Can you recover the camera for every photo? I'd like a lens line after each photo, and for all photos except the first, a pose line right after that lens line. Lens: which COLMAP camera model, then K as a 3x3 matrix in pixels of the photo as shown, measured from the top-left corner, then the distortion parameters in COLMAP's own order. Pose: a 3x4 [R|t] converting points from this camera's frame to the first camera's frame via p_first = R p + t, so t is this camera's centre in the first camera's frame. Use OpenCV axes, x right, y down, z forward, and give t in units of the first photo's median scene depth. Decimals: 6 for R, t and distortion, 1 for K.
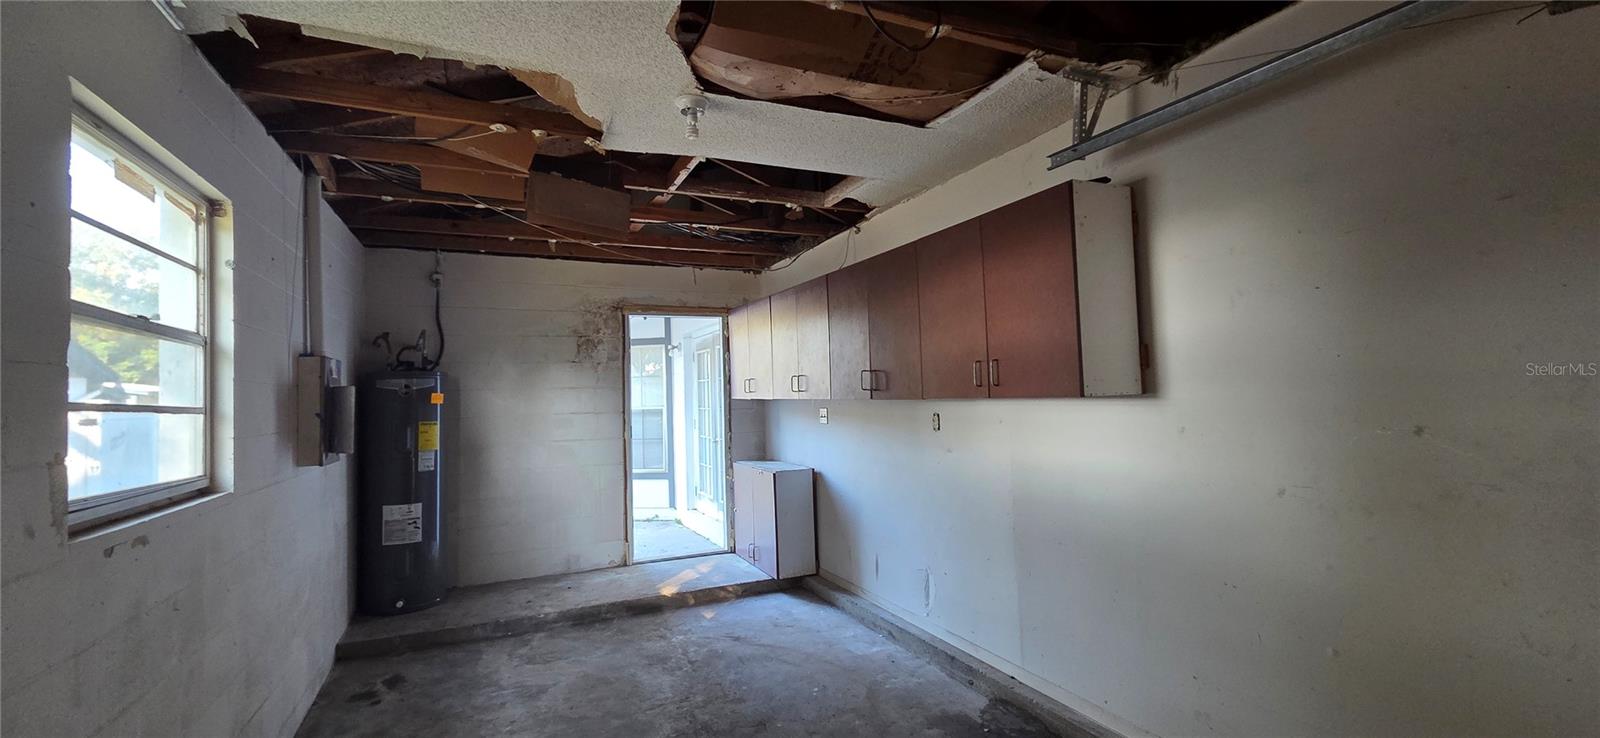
lens RADIAL K [[648.0, 0, 798.9], [0, 648.0, 366.3], [0, 0, 1]] dist [0.003958, -0.000314]
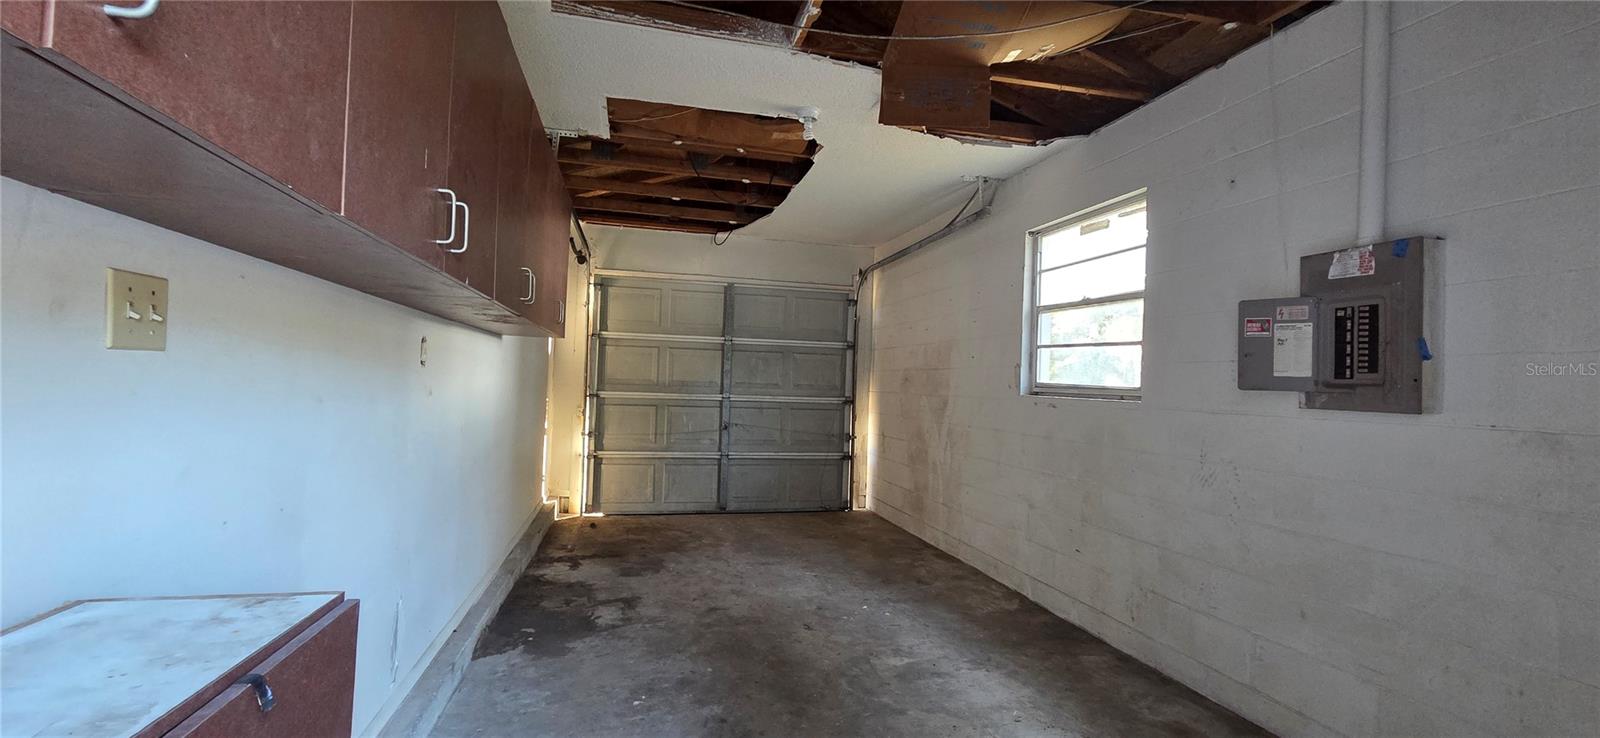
lens RADIAL K [[648.0, 0, 796.5], [0, 648.0, 369.4], [0, 0, 1]] dist [0.003958, -0.000314]
pose [[-0.981565, -0.001803, 0.191119, -0.370606], [-0.013339, 0.998164, -0.059089, 0.185627], [-0.190662, -0.060549, -0.979787, 2.132159]]
